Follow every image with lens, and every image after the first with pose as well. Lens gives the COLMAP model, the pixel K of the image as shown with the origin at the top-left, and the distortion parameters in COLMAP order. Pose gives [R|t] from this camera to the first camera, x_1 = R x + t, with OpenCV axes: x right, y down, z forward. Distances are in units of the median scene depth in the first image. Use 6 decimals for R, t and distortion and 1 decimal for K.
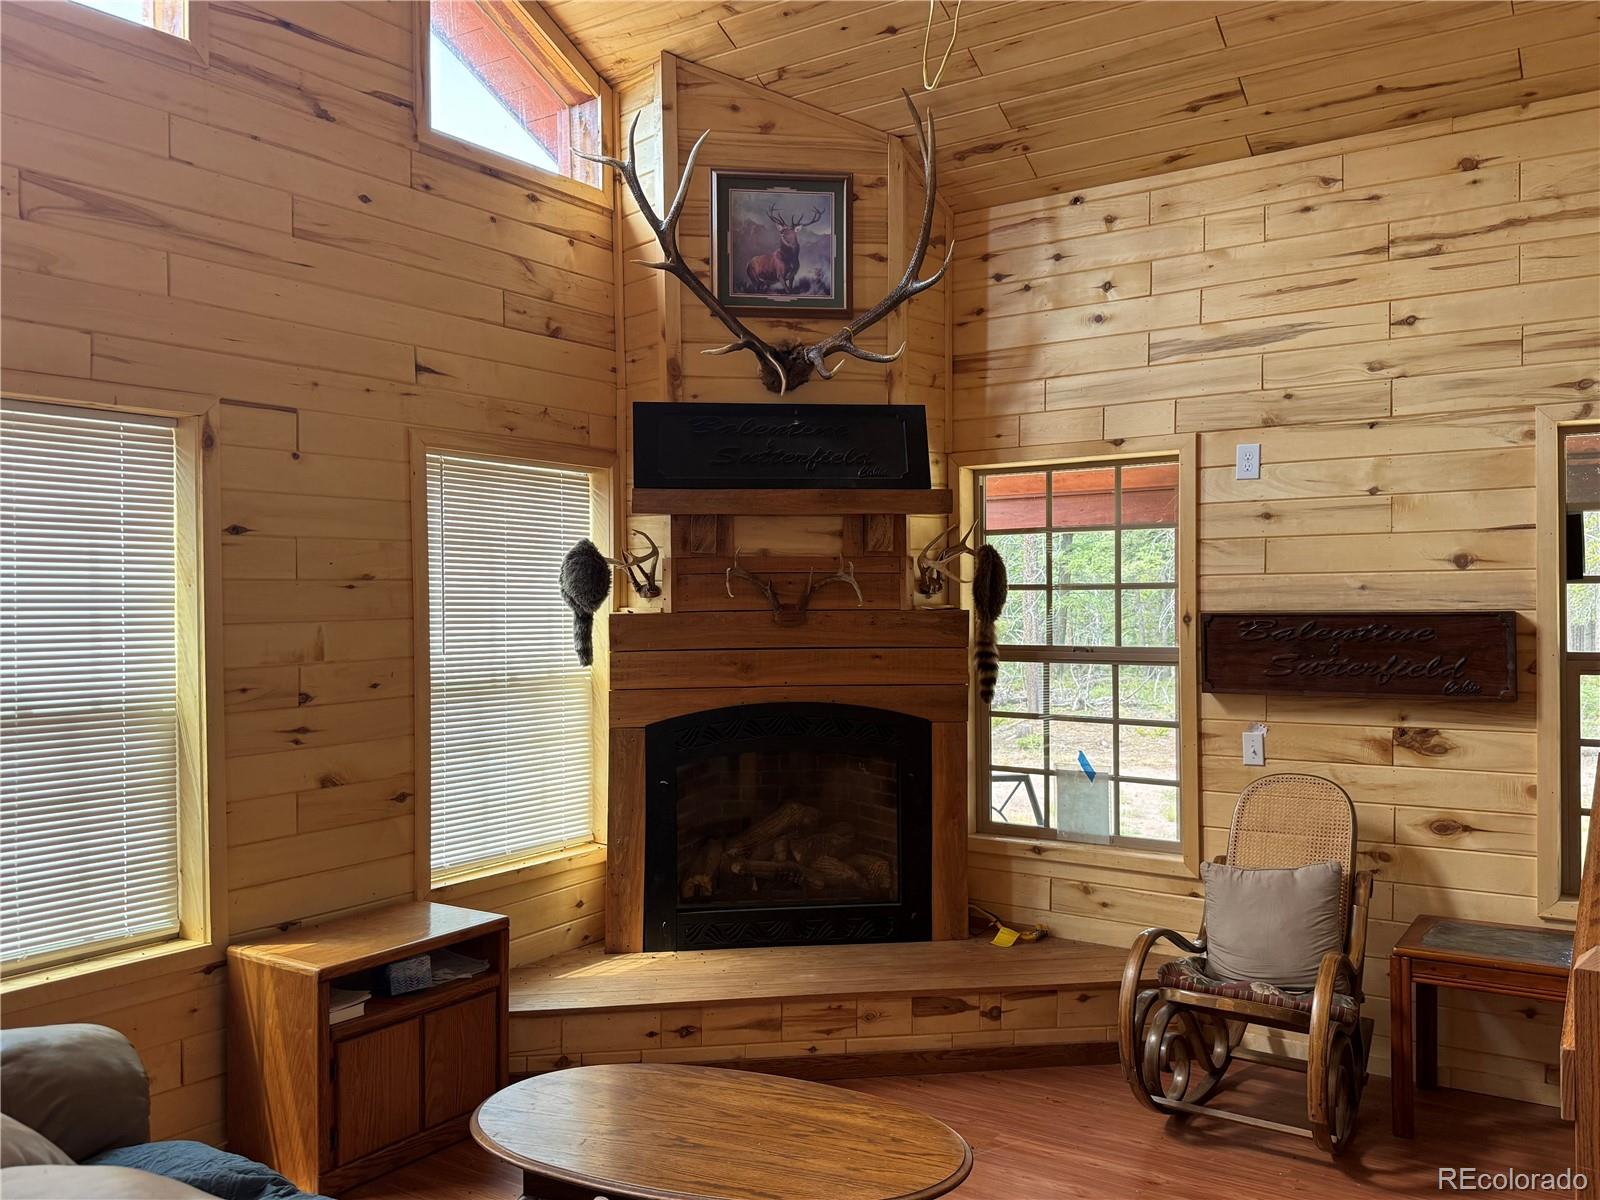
lens RADIAL K [[1298.7, 0, 800.0], [0, 1298.7, 600.0], [0, 0, 1]] dist [0.145042, -0.281836]
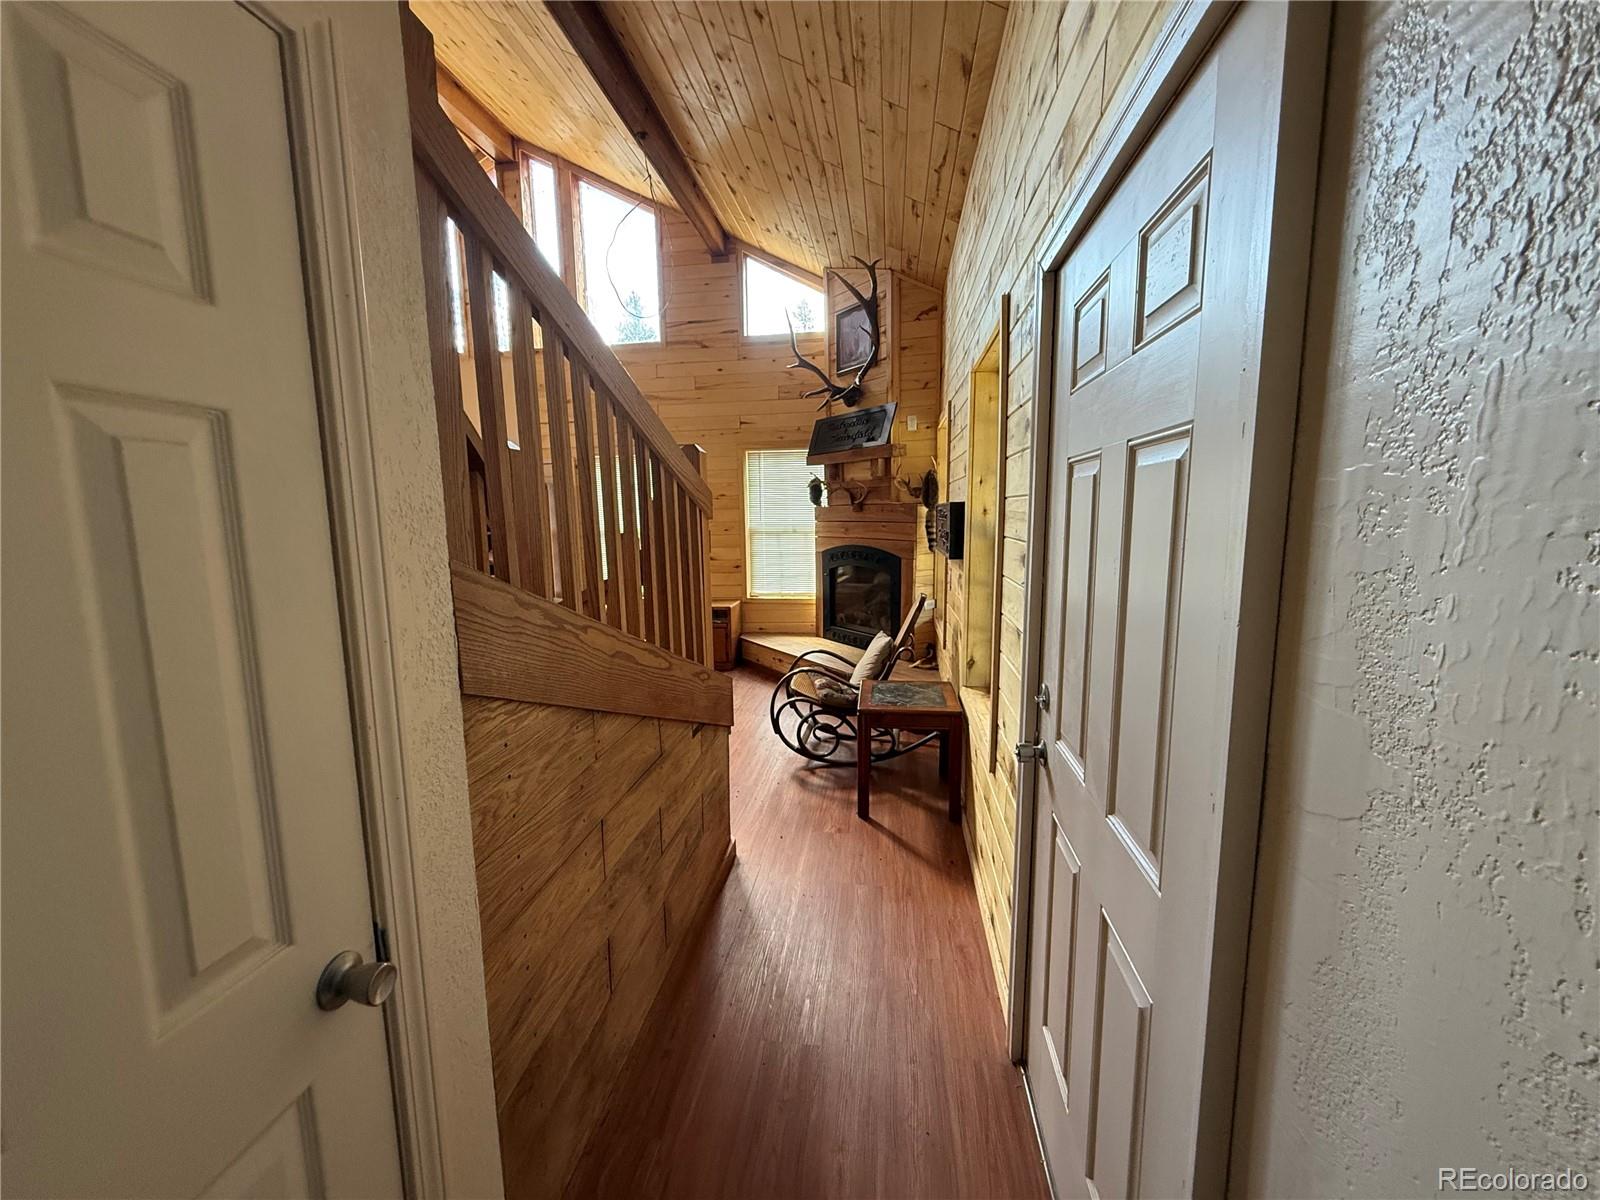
lens RADIAL K [[653.2, 0, 800.0], [0, 653.2, 600.0], [0, 0, 1]] dist [-0.000058, -0.000127]
pose [[0.436334, 0.126284, -0.890879, 1.040376], [0.013779, 0.989048, 0.146948, 0.003166], [0.899679, -0.076394, 0.429816, 0.424287]]
